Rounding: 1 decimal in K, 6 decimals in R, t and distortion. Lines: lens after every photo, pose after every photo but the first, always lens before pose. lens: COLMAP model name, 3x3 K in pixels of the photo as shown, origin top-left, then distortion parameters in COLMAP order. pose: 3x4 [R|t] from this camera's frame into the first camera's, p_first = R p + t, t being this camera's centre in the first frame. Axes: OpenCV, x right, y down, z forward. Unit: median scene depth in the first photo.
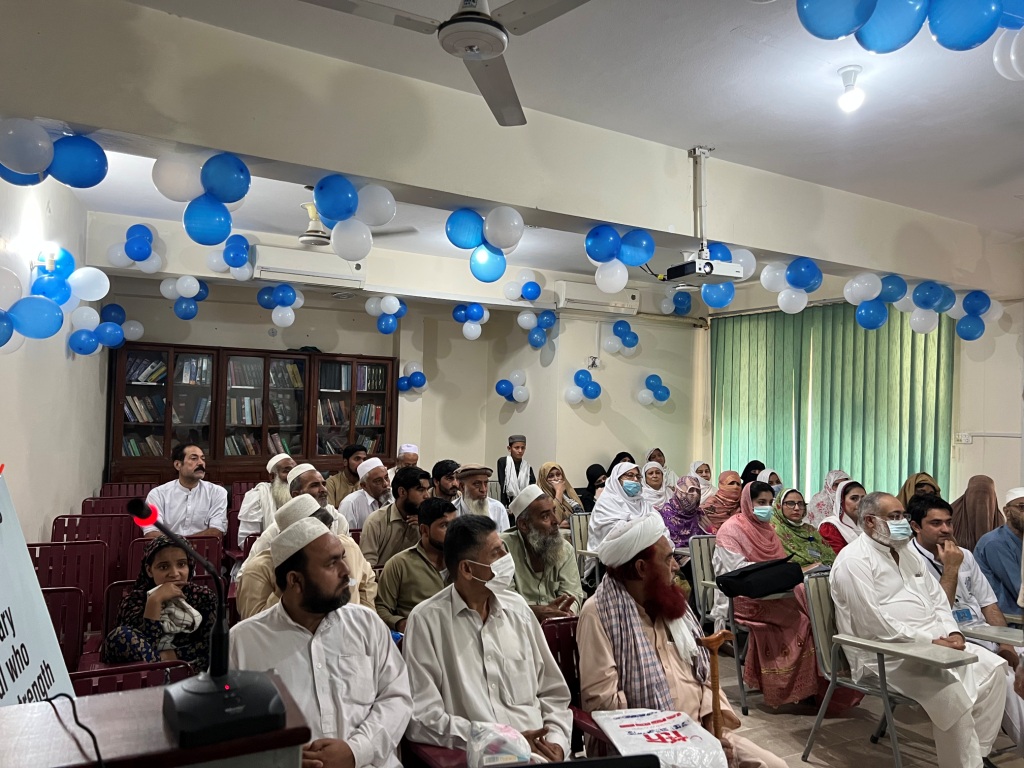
lens RADIAL K [[747.5, 0, 513.2], [0, 747.5, 390.6], [0, 0, 1]] dist [0.050806, -0.064975]
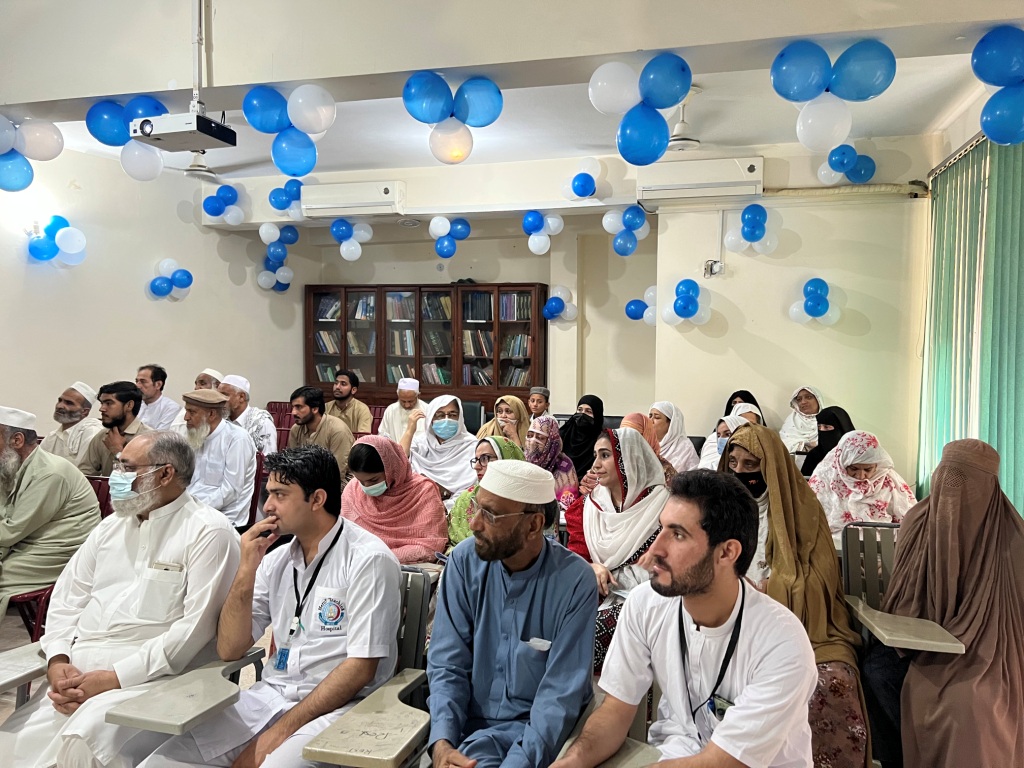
lens RADIAL K [[765.9, 0, 523.0], [0, 765.9, 387.2], [0, 0, 1]] dist [0.106736, -0.159629]
pose [[0.698485, 0.020044, -0.715344, 0.729396], [0.024684, 0.998338, 0.052075, 0.049596], [0.715199, -0.054032, 0.696829, 0.449657]]
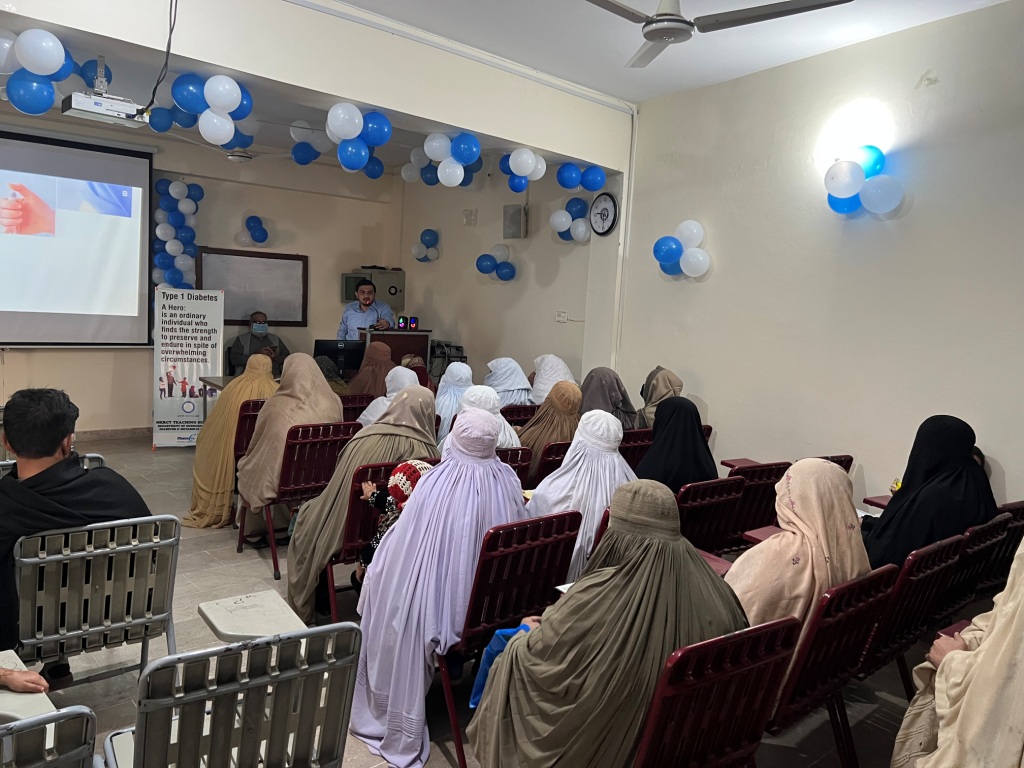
lens RADIAL K [[769.0, 0, 524.0], [0, 769.0, 395.0], [0, 0, 1]] dist [0.062016, -0.081306]
pose [[-0.977531, -0.059647, -0.202176, -0.039343], [-0.081647, 0.991399, 0.102279, 0.032965], [0.194336, 0.116488, -0.973994, 1.371311]]
